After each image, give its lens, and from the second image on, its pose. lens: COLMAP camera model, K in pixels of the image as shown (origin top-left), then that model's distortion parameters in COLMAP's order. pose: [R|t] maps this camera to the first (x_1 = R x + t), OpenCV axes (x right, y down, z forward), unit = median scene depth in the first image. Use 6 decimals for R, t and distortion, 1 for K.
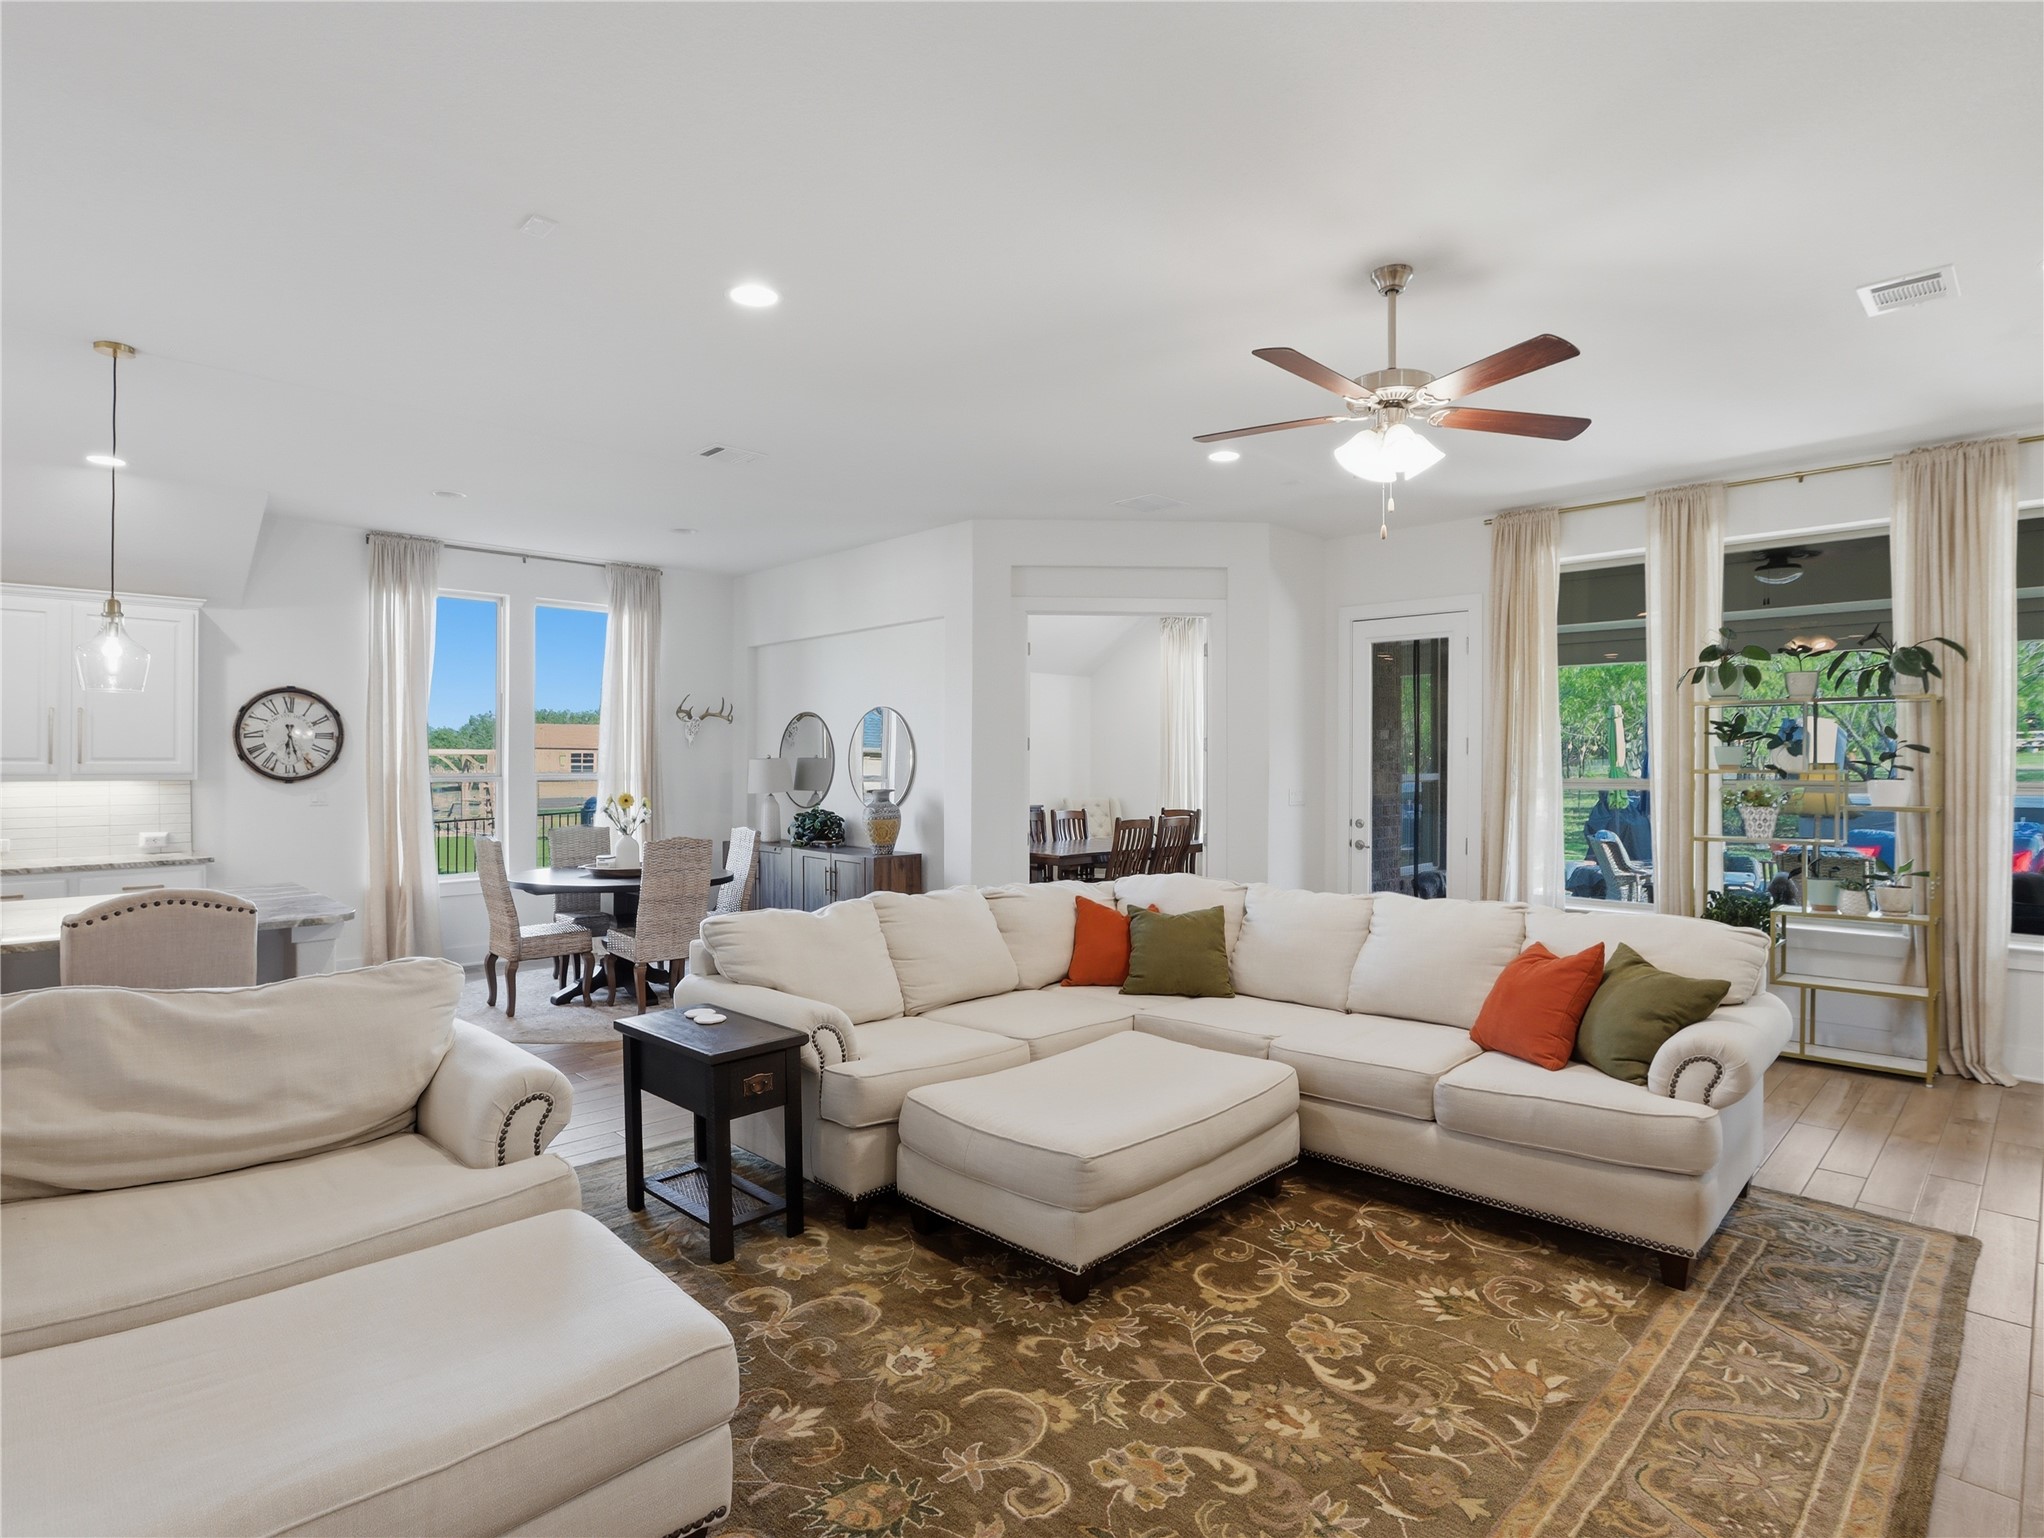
lens RADIAL K [[1070.4, 0, 1030.1], [0, 1070.4, 769.2], [0, 0, 1]] dist [-0.064039, 0.033151]
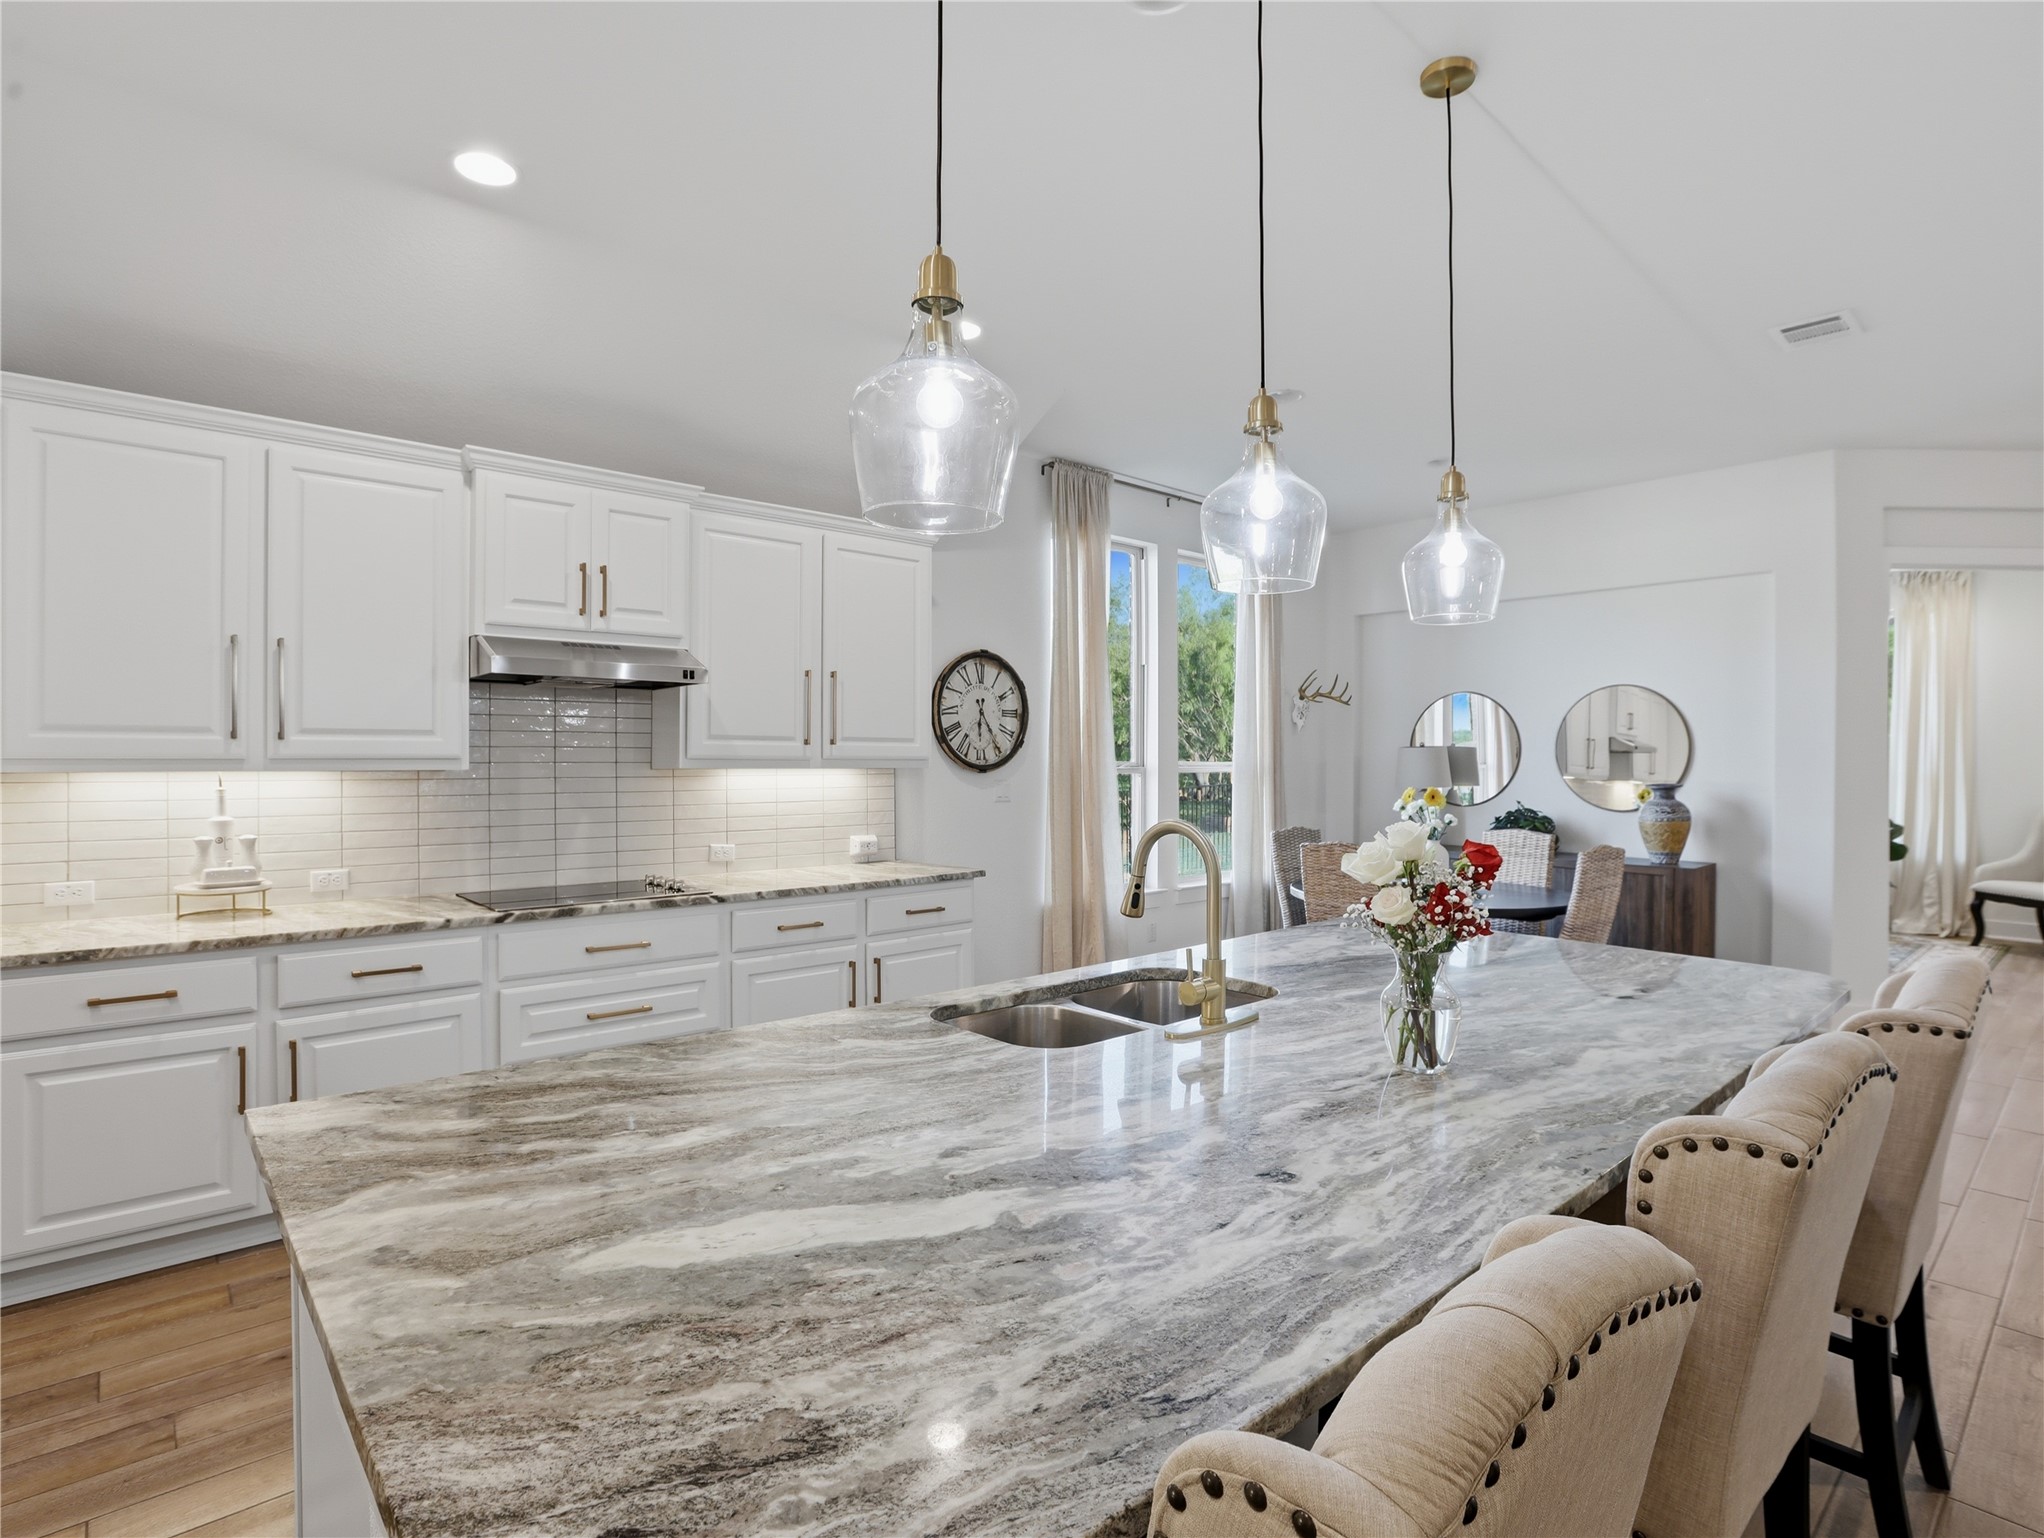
lens RADIAL K [[1070.4, 0, 1030.1], [0, 1070.4, 769.2], [0, 0, 1]] dist [-0.064039, 0.033151]
pose [[0.999014, 0.005368, -0.044072, -0.729592], [-0.005216, 0.999980, 0.003568, 0.008595], [0.044090, -0.003334, 0.999022, 0.224042]]
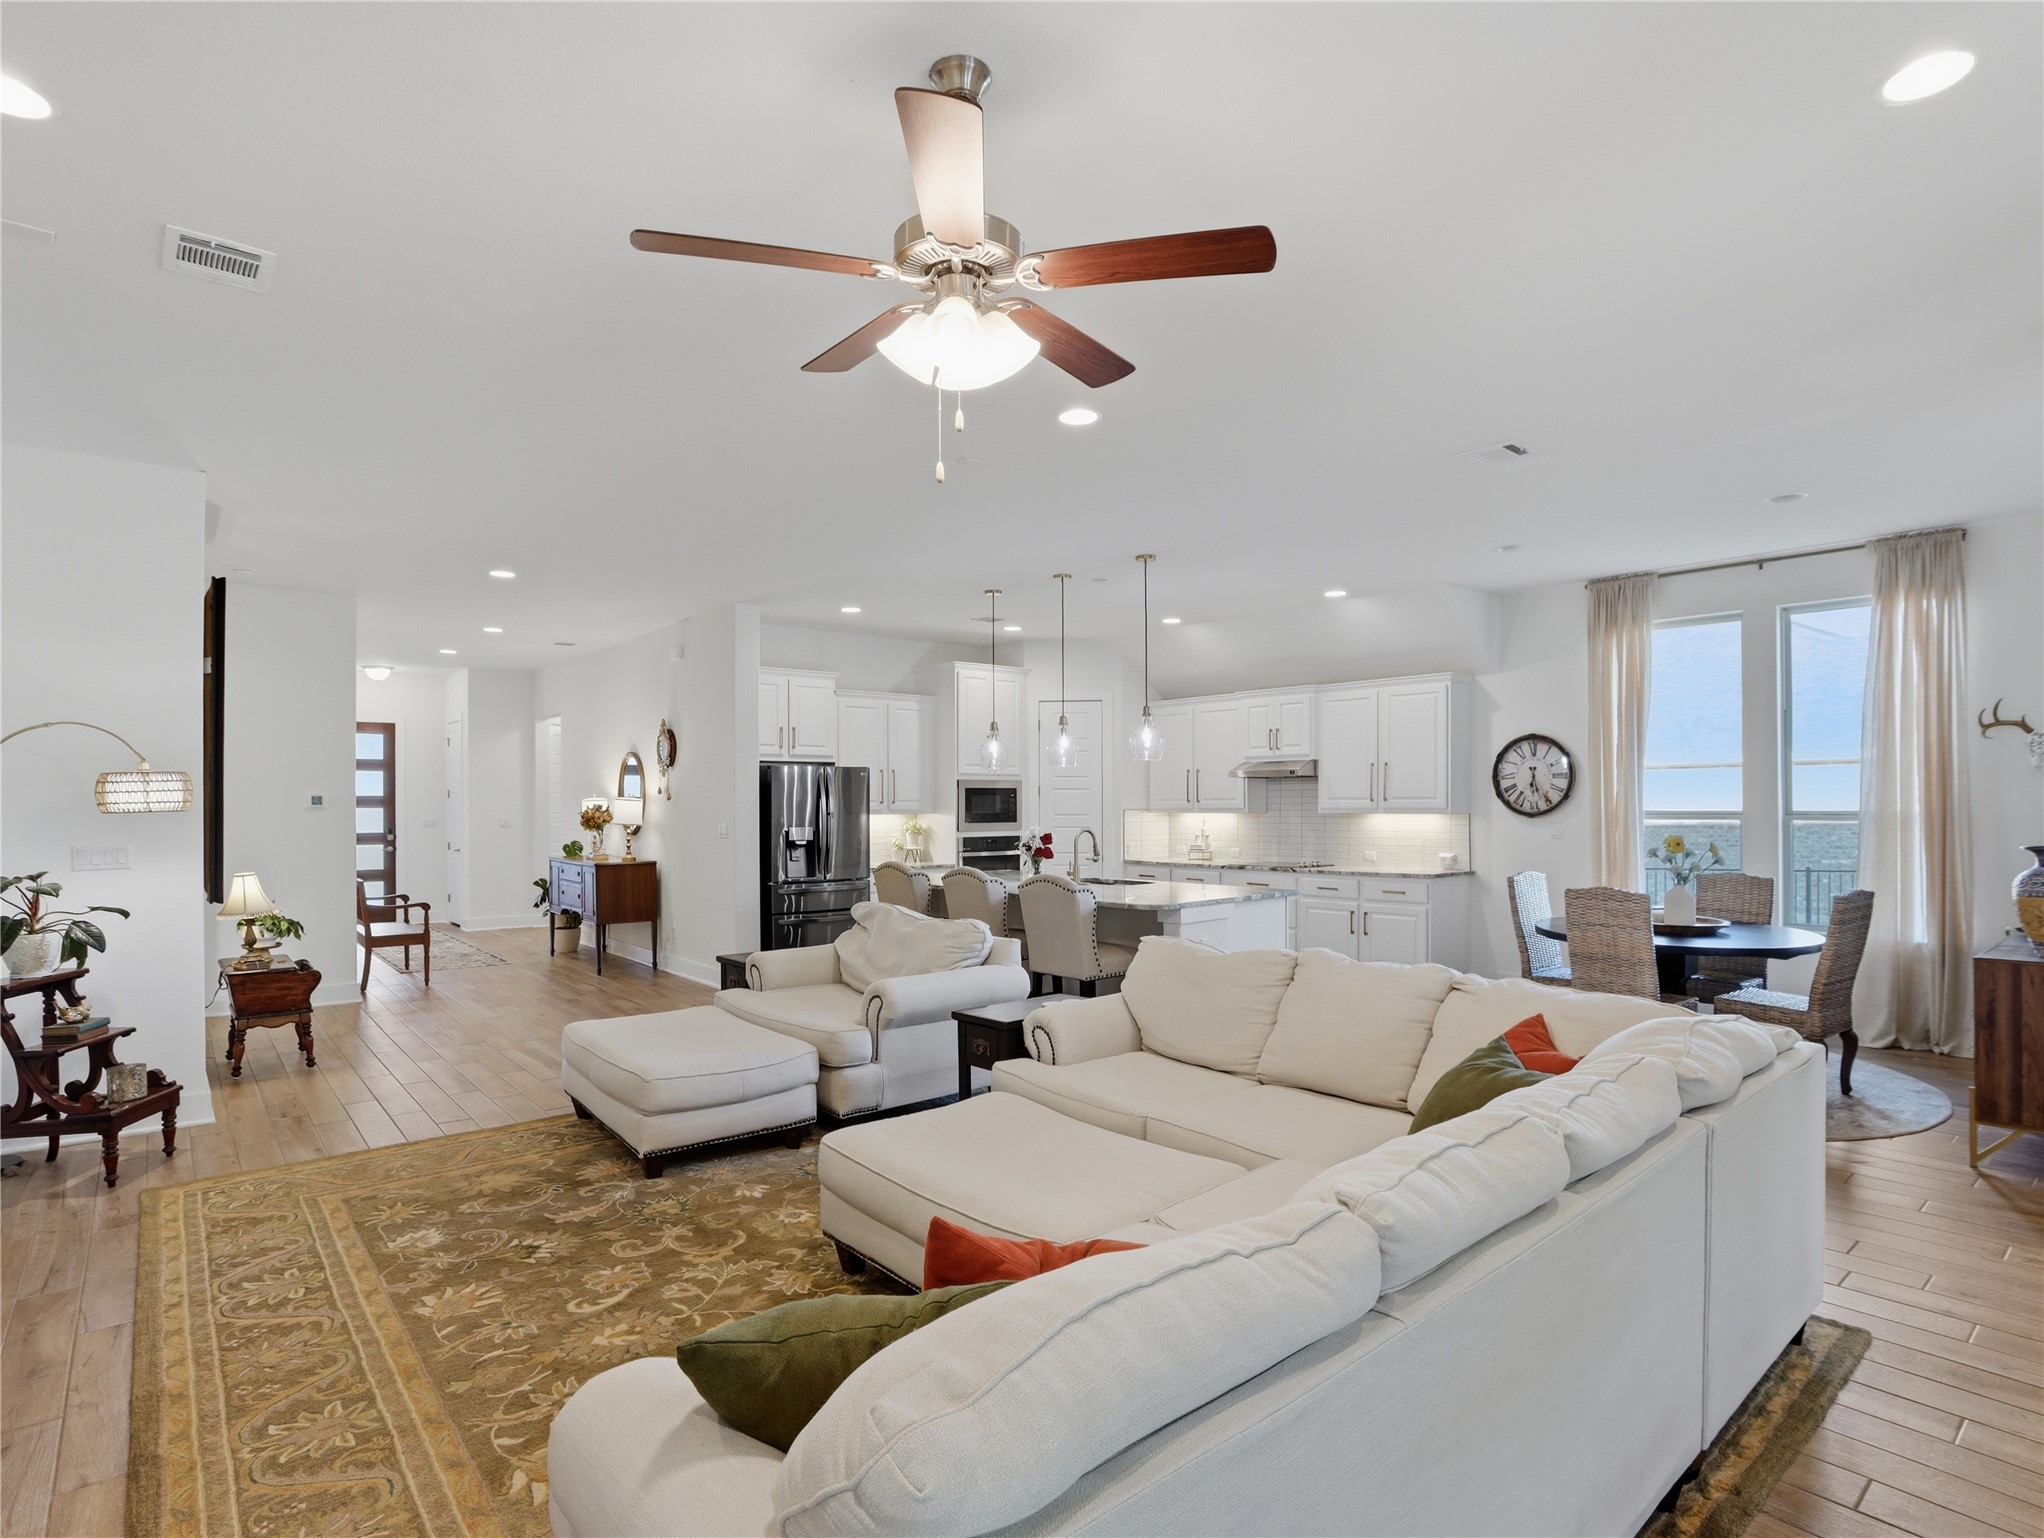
lens RADIAL K [[1070.4, 0, 1030.1], [0, 1070.4, 769.2], [0, 0, 1]] dist [-0.064039, 0.033151]
pose [[-0.079148, -0.029184, -0.996436, 0.572603], [-0.002148, 0.999574, -0.029105, -0.005524], [0.996861, -0.000163, -0.079177, 0.617550]]
